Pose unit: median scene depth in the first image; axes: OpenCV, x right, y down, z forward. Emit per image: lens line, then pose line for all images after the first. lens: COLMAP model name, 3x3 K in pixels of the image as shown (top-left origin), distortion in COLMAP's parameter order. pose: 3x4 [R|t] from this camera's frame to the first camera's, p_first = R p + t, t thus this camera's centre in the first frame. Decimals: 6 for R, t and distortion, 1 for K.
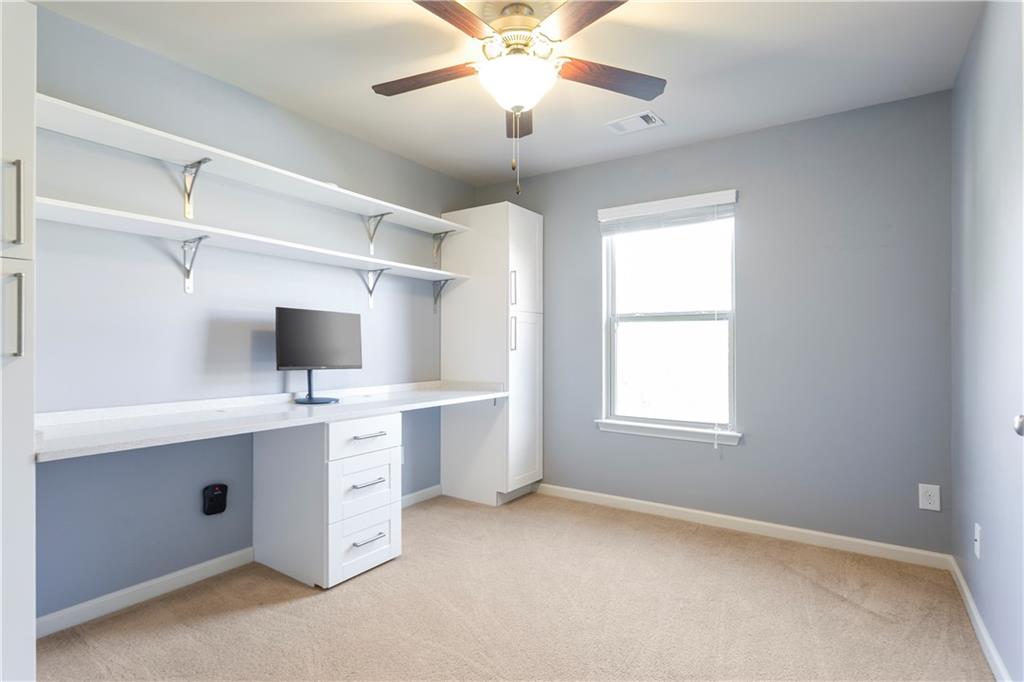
lens RADIAL K [[540.8, 0, 512.0], [0, 540.8, 341.0], [0, 0, 1]] dist [-0.000261, -0.000165]
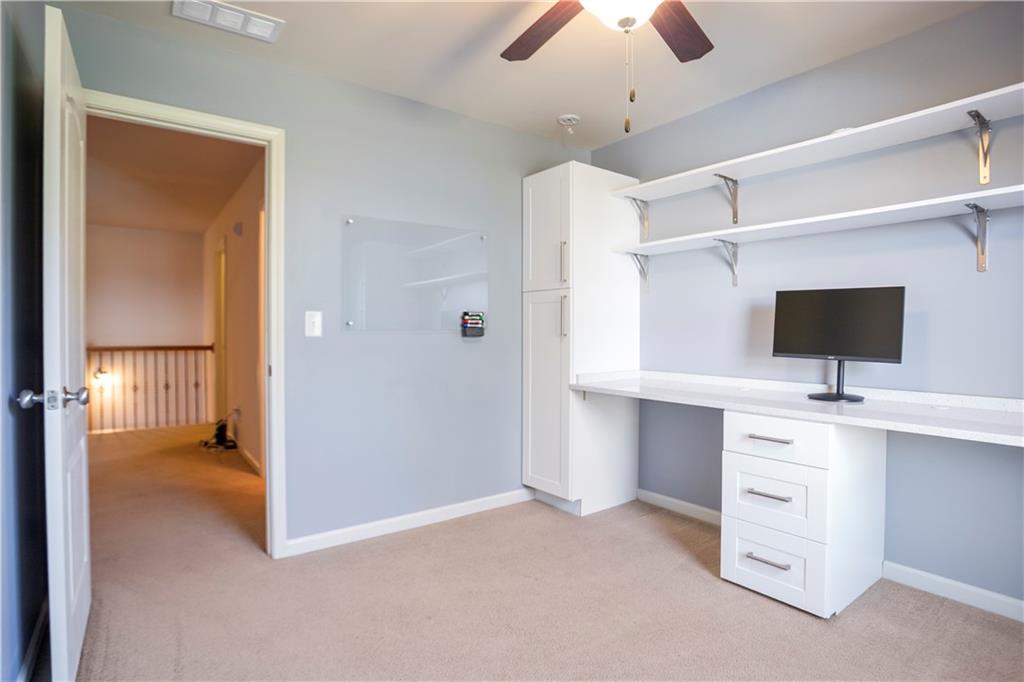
lens RADIAL K [[510.2, 0, 516.1], [0, 510.2, 344.8], [0, 0, 1]] dist [-0.054227, 0.023659]
pose [[-0.337497, 0.017595, -0.941162, 0.575877], [-0.000658, 0.999821, 0.018927, 0.016207], [0.941326, 0.007007, -0.337425, 0.864468]]
